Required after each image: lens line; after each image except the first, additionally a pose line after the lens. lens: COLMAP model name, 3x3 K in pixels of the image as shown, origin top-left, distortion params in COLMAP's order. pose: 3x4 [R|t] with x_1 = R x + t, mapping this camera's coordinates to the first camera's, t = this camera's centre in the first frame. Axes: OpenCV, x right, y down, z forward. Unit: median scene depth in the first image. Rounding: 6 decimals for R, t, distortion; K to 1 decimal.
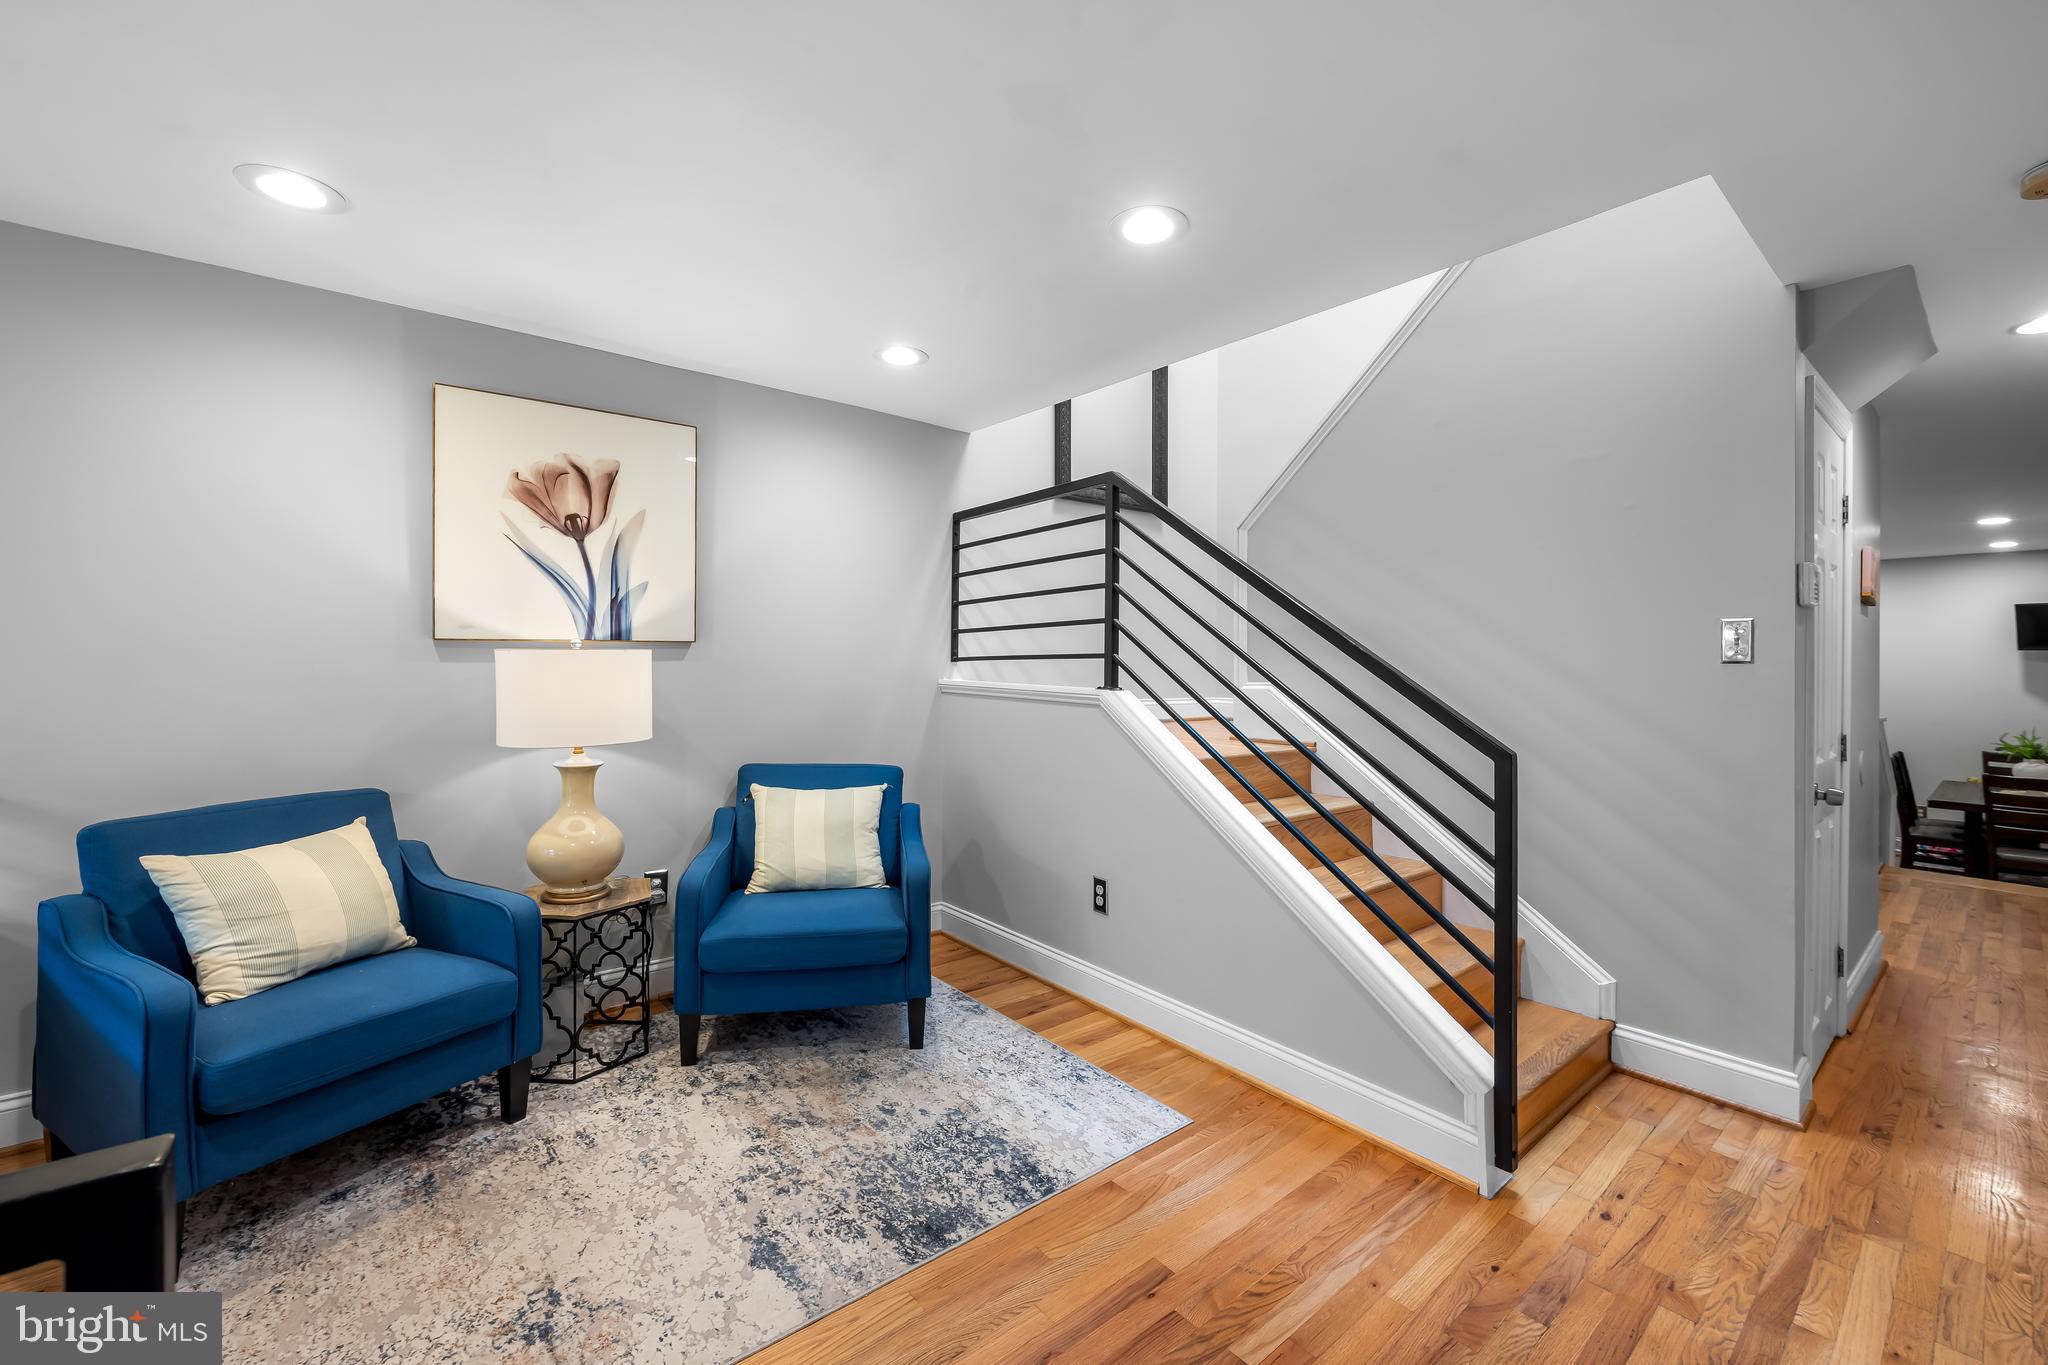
lens RADIAL K [[819.8, 0, 1022.8], [0, 819.8, 666.5], [0, 0, 1]] dist [-0.004524, 0.000446]
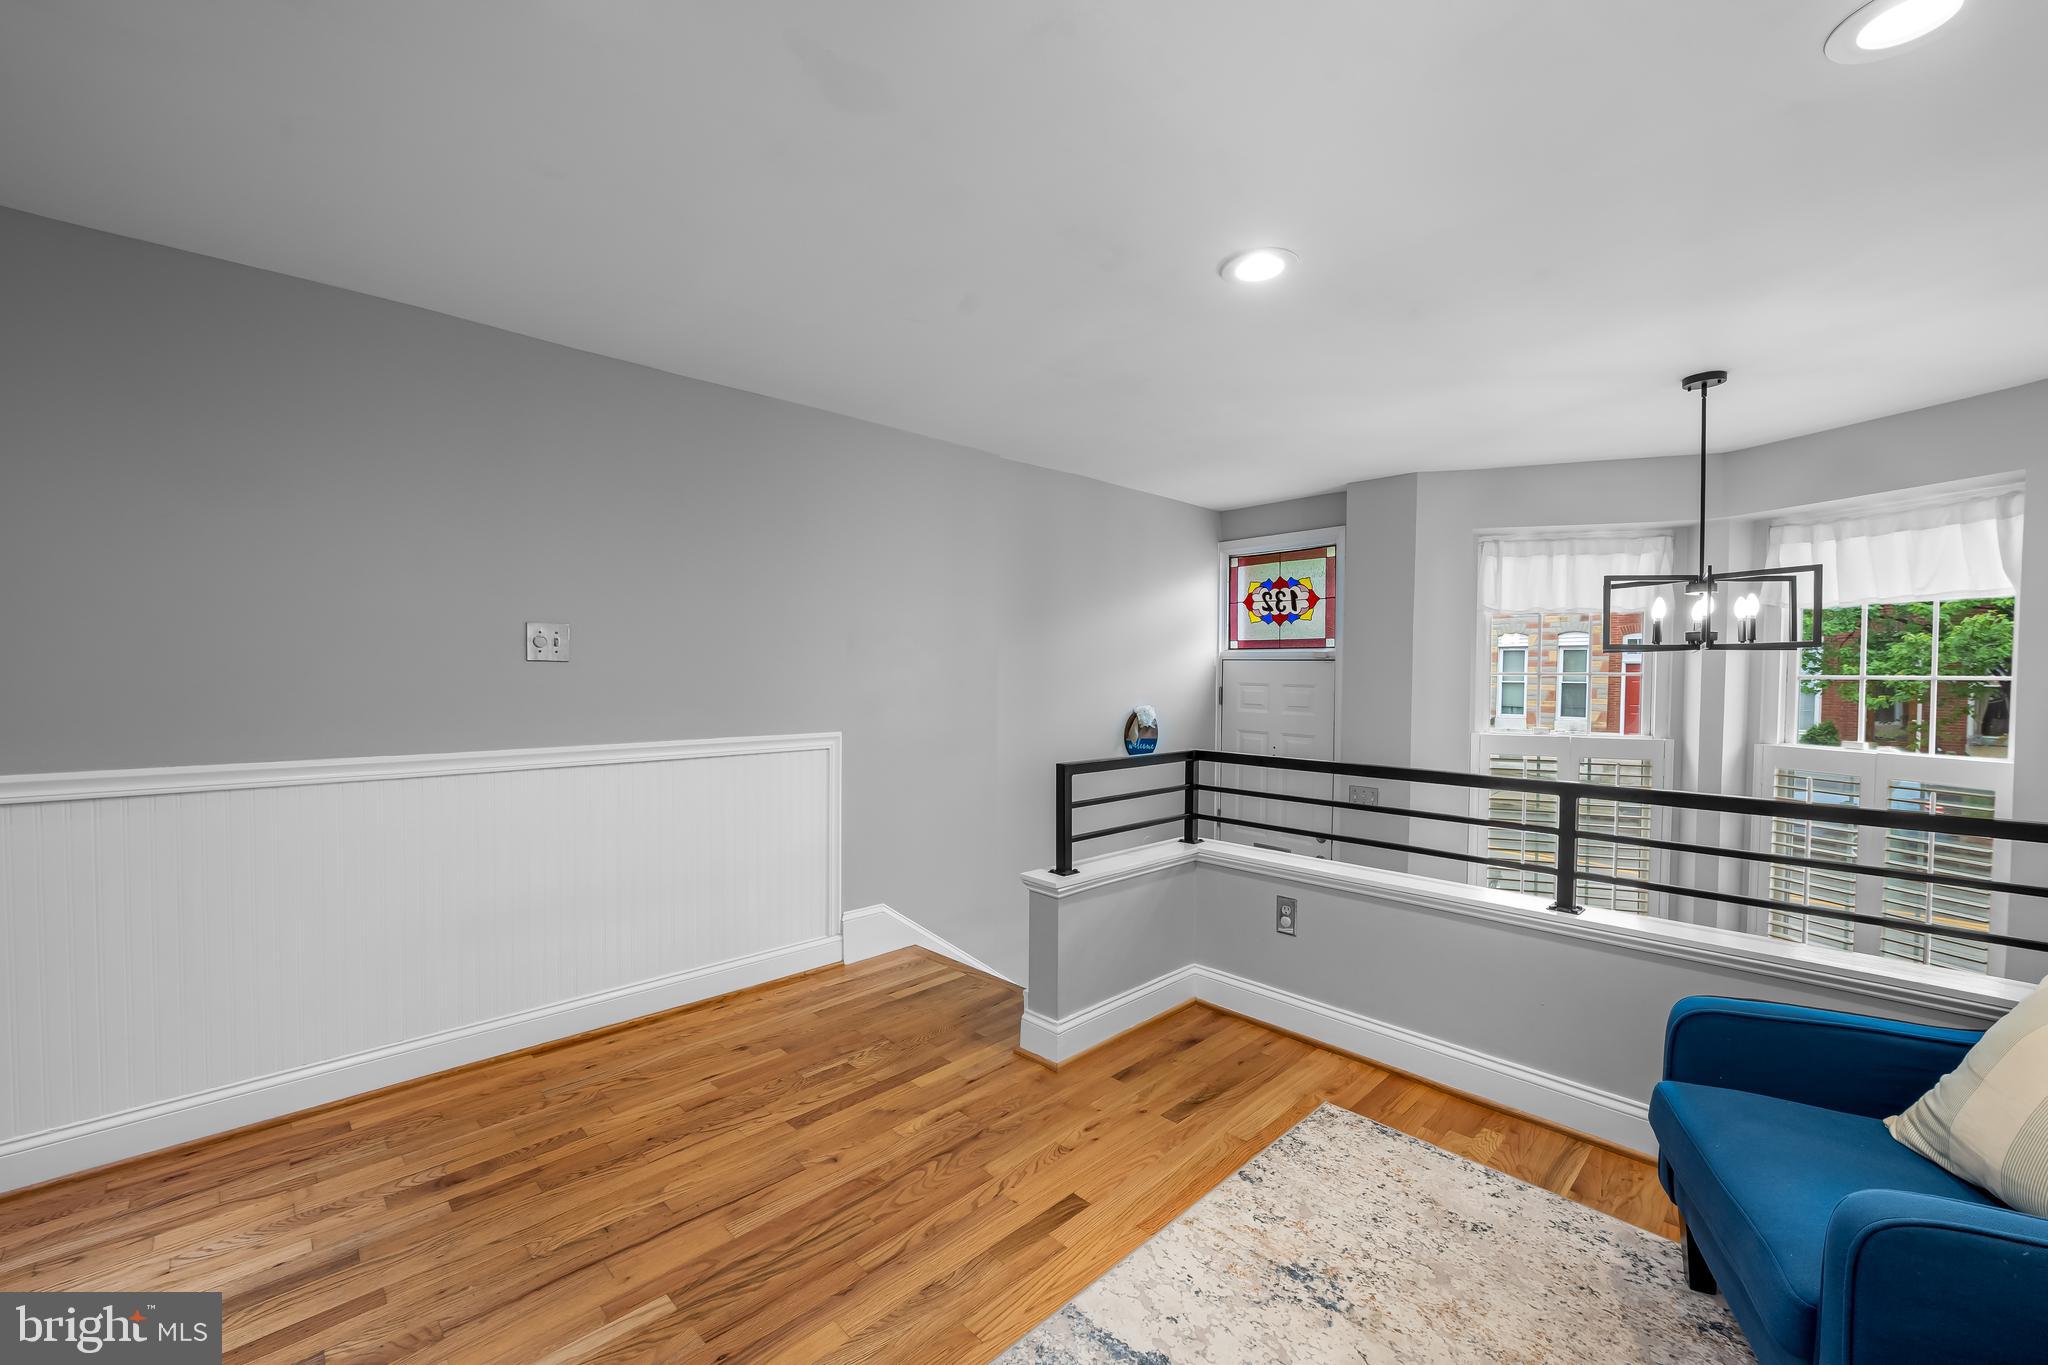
lens RADIAL K [[819.8, 0, 1016.2], [0, 819.8, 684.2], [0, 0, 1]] dist [-0.004524, 0.000446]
pose [[-0.997009, -0.012866, -0.076210, -0.061454], [-0.014315, 0.999727, 0.018493, -0.011060], [0.075951, 0.019529, -0.996920, 1.233967]]
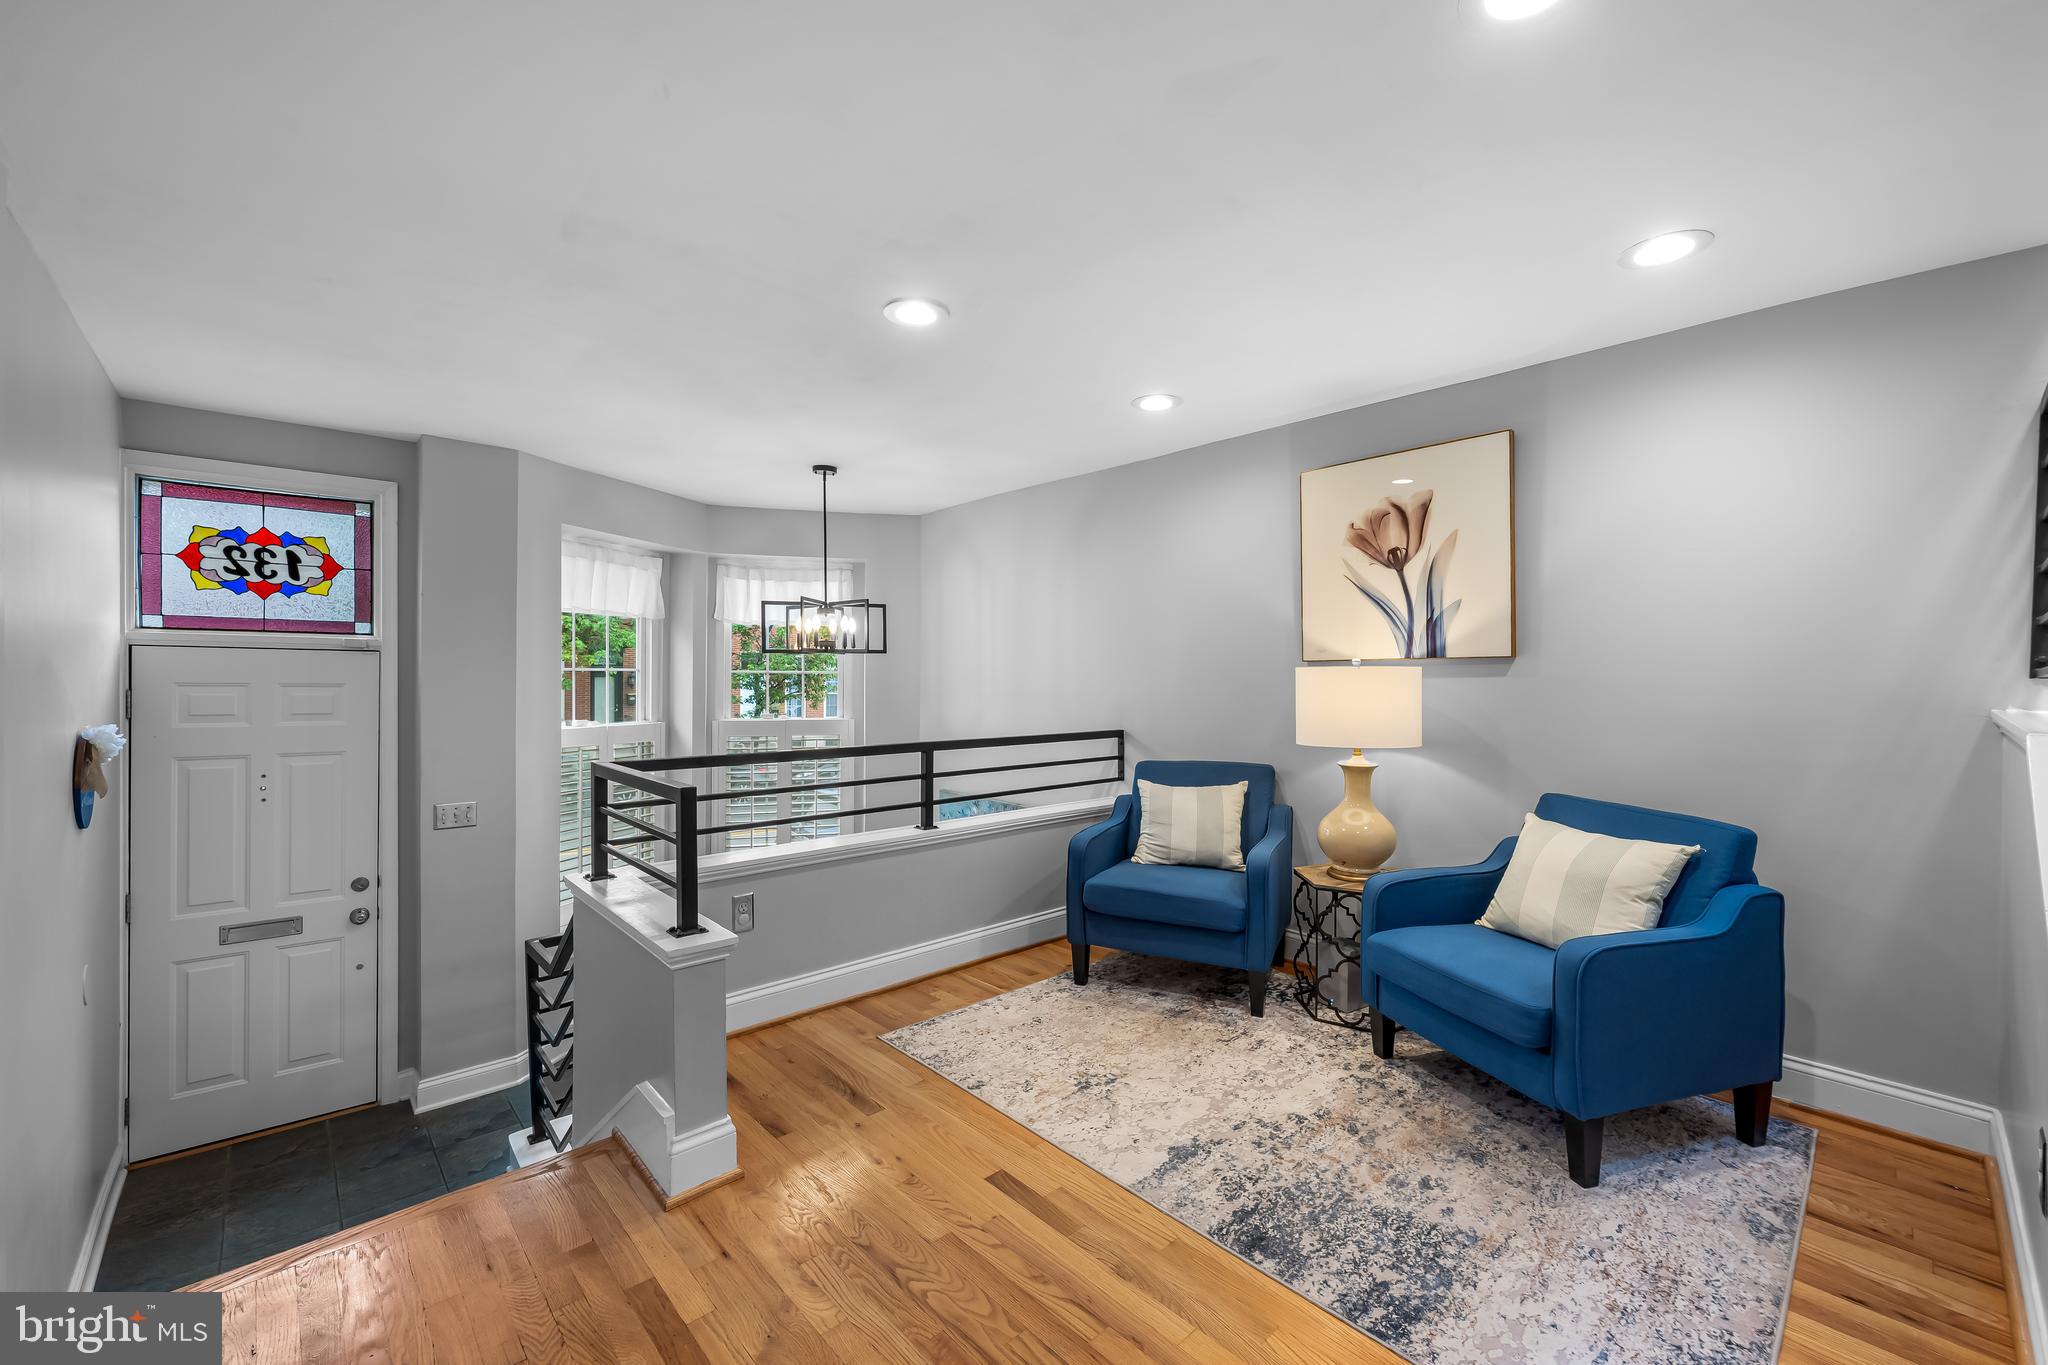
lens RADIAL K [[819.8, 0, 1024.5], [0, 819.8, 682.6], [0, 0, 1]] dist [-0.004524, 0.000446]
pose [[0.063199, 0.000410, -0.998001, 0.612733], [-0.007509, 0.999972, -0.000065, 0.005805], [0.997973, 0.007498, 0.063201, 0.455621]]
